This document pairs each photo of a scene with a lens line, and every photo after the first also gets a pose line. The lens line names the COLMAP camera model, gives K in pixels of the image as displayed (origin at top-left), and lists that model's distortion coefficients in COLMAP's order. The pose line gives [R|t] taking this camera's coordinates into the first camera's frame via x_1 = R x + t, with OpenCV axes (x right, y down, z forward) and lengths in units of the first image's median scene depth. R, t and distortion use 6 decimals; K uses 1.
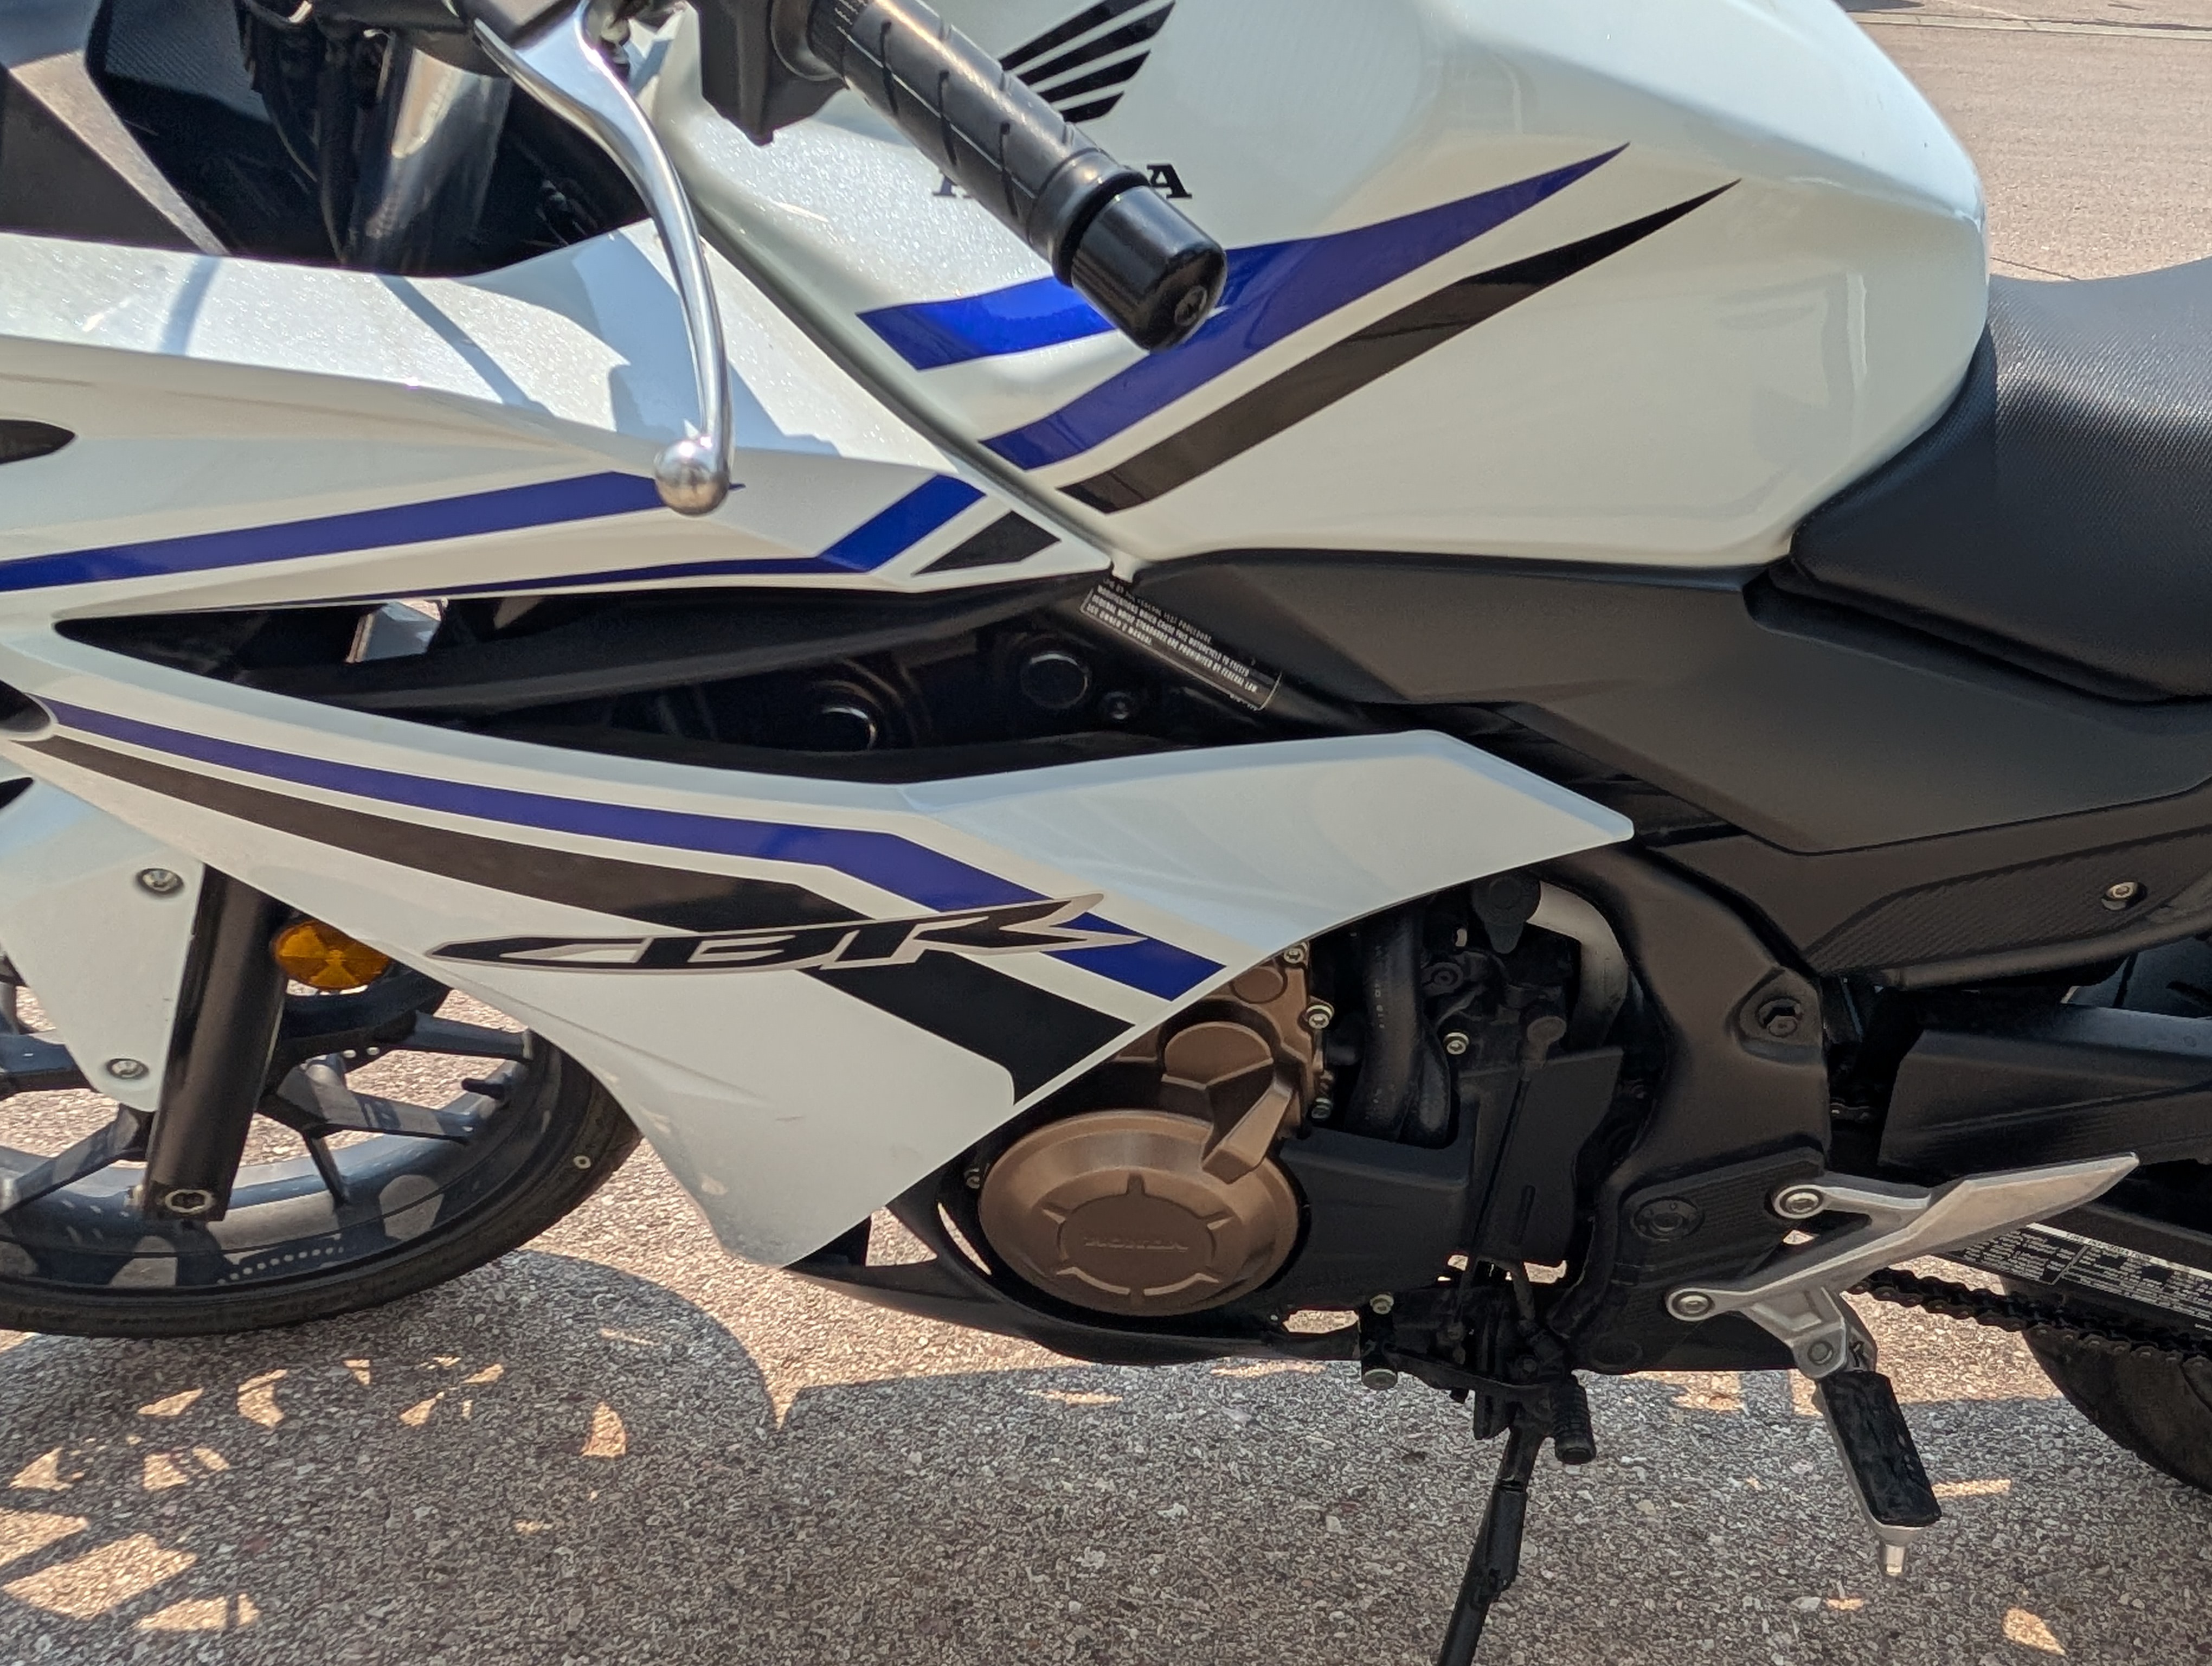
lens RADIAL K [[1829.2, 0, 1098.9], [0, 1829.2, 916.0], [0, 0, 1]] dist [0.005062, -0.004754]
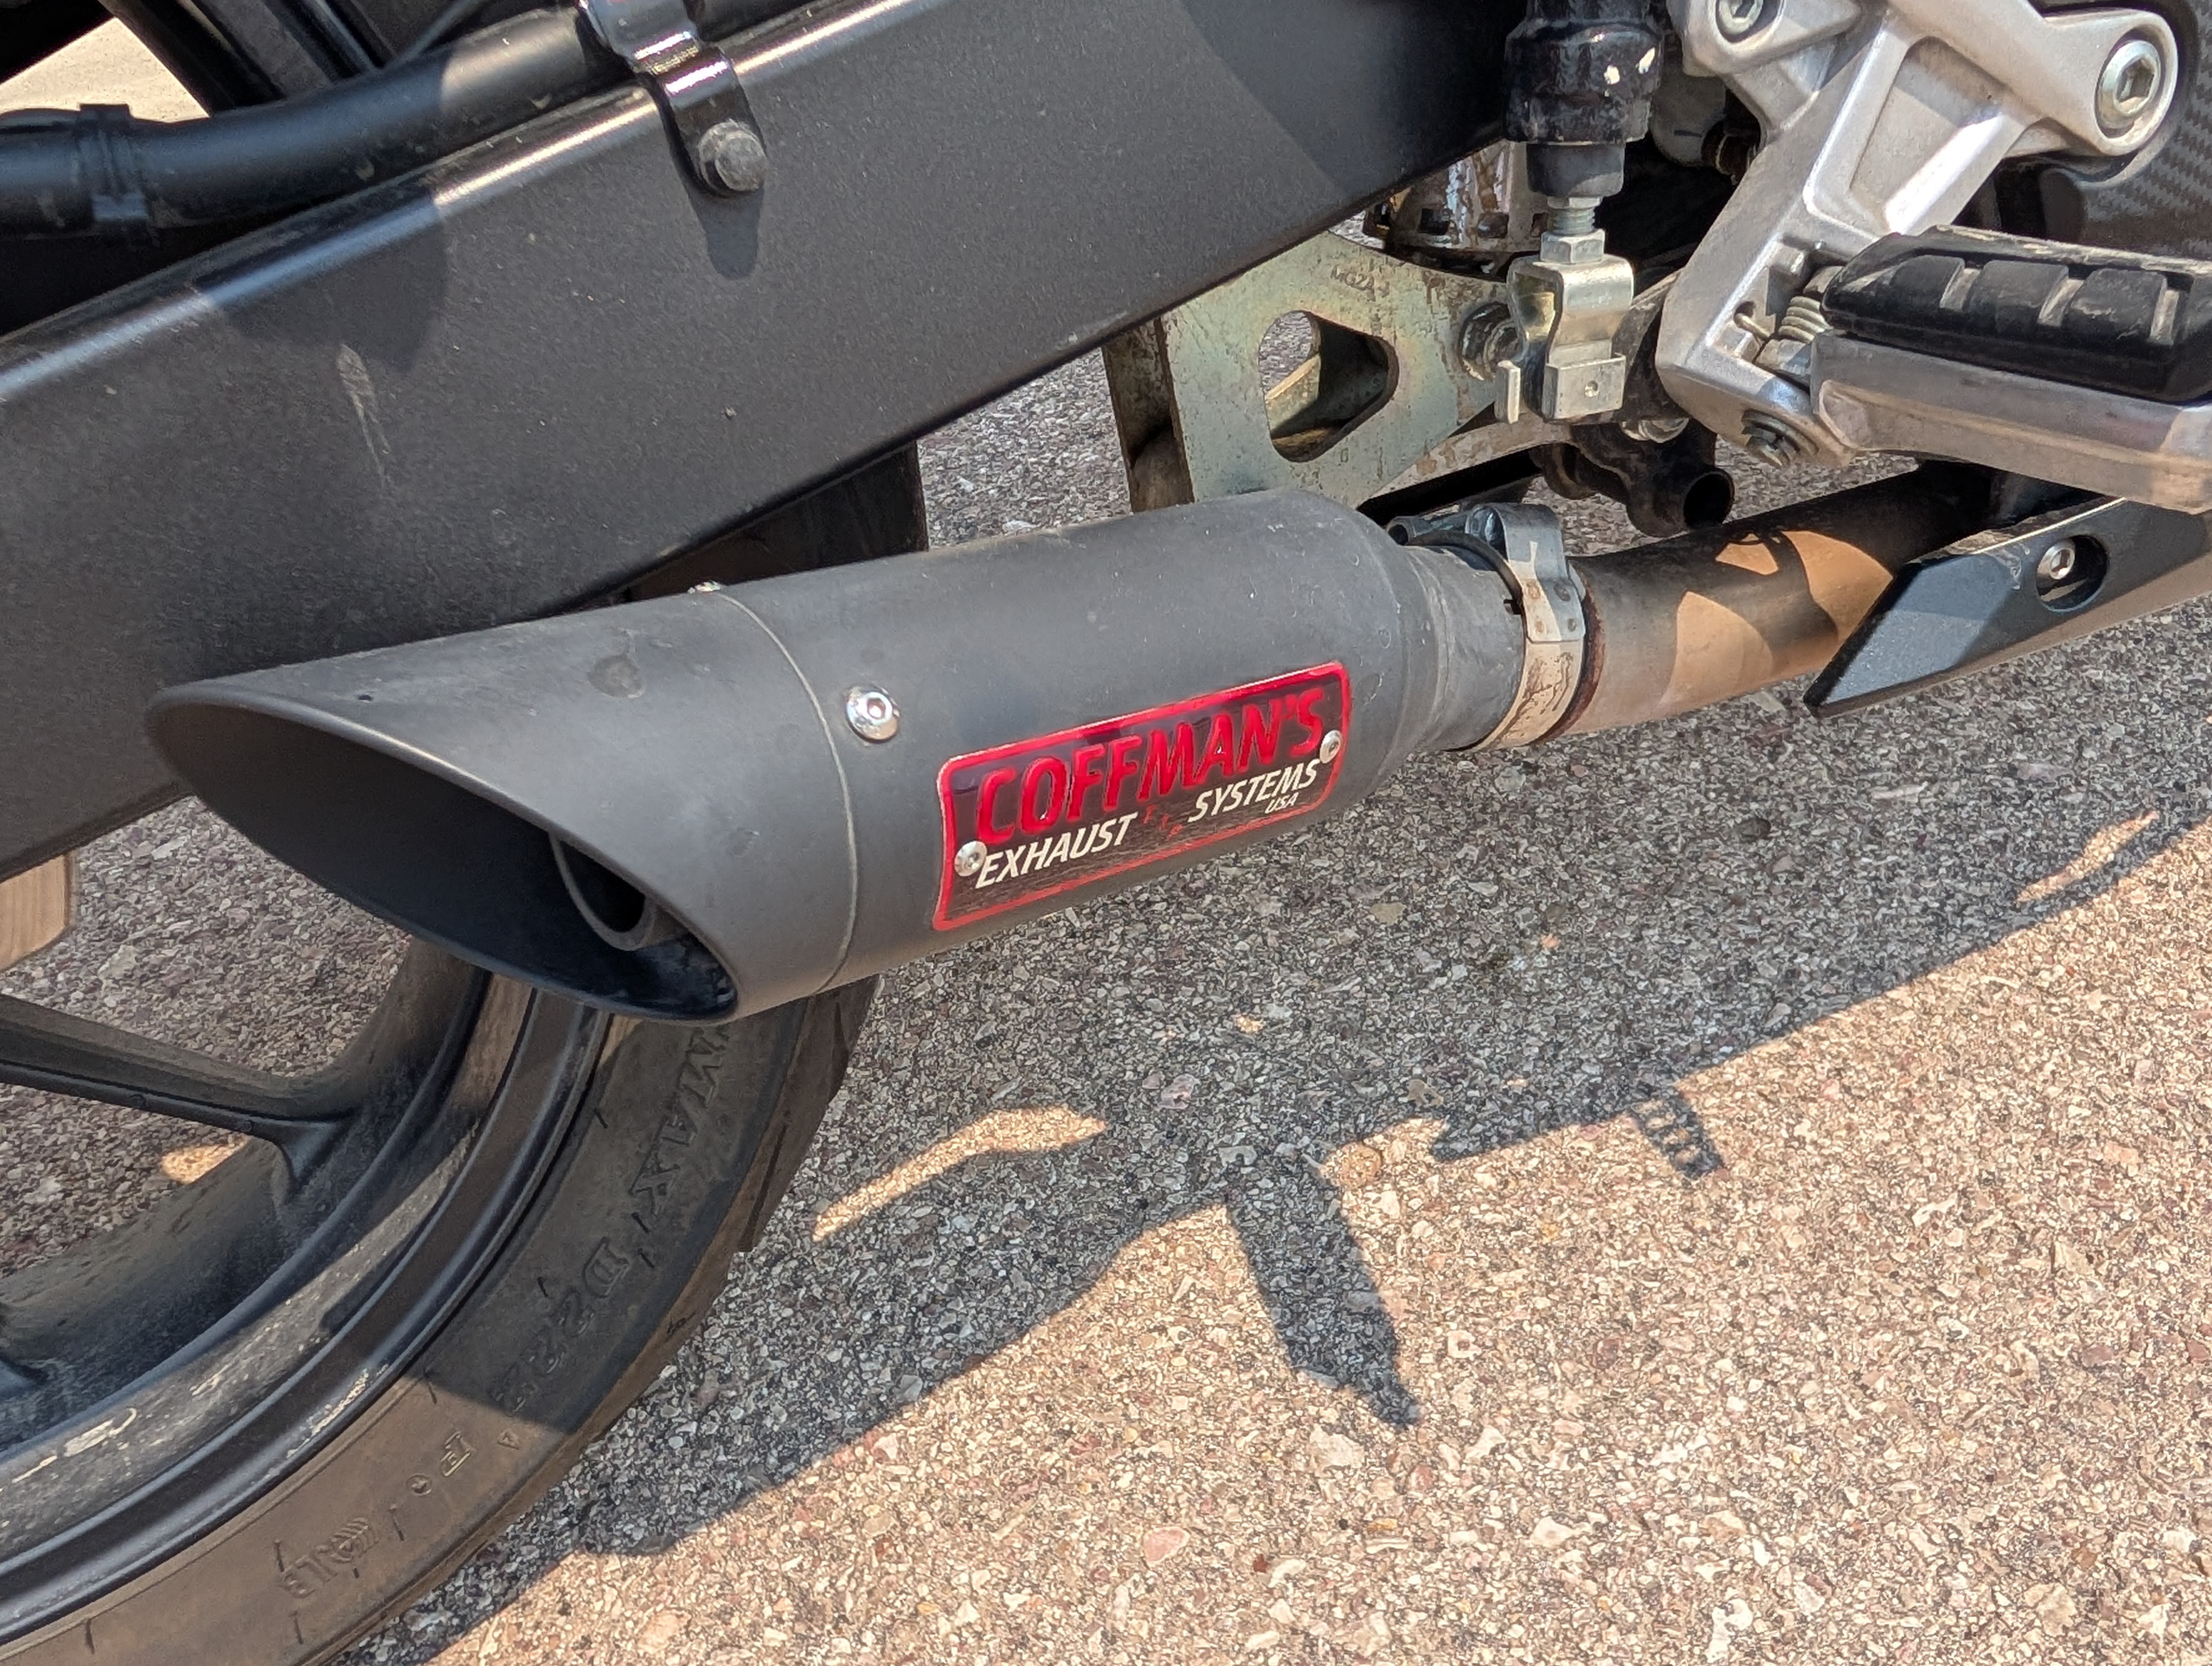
lens RADIAL K [[1840.2, 0, 1099.7], [0, 1840.2, 934.5], [0, 0, 1]] dist [0.004498, -0.006251]
pose [[-0.879022, 0.357230, -0.315763, 0.662198], [-0.193819, 0.337352, 0.921210, -0.234369], [0.435607, 0.870965, -0.227302, 1.276563]]
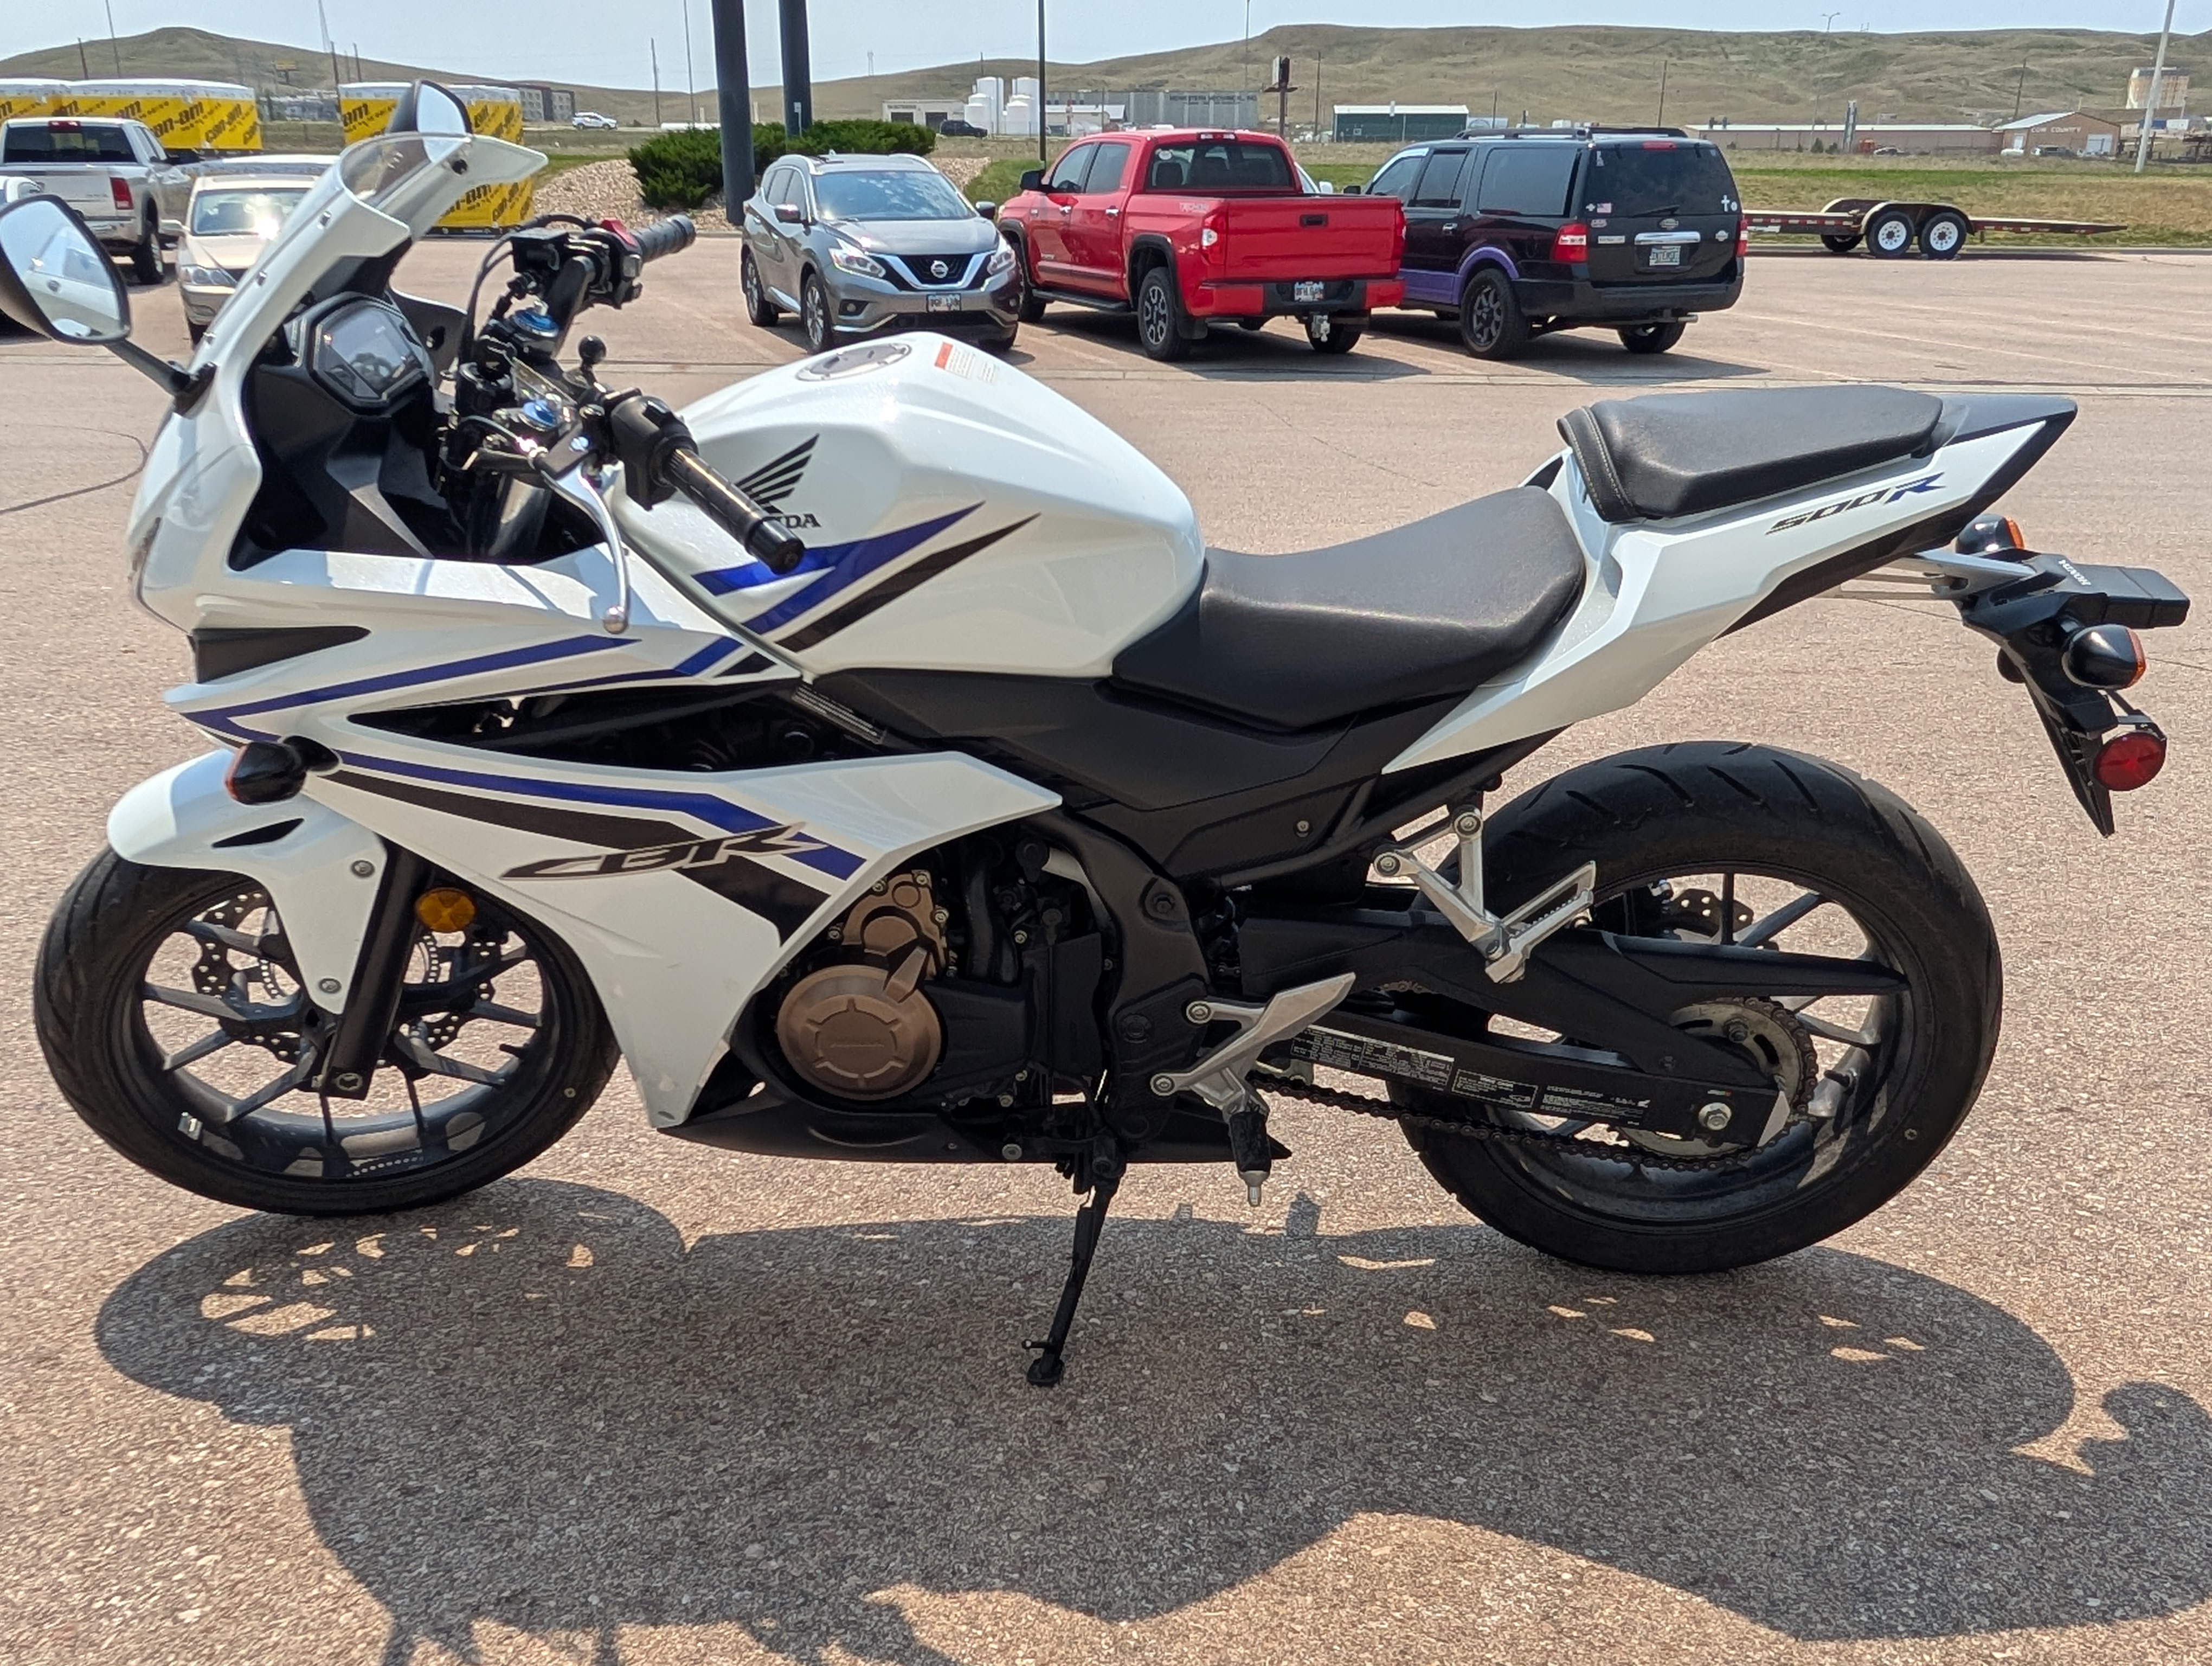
lens RADIAL K [[1824.8, 0, 1093.4], [0, 1824.8, 914.4], [0, 0, 1]] dist [0.004658, -0.001413]
pose [[0.999544, -0.029943, 0.003848, 0.230126], [0.030145, 0.983046, -0.180865, 0.345232], [0.001633, 0.180899, 0.983500, -0.792543]]
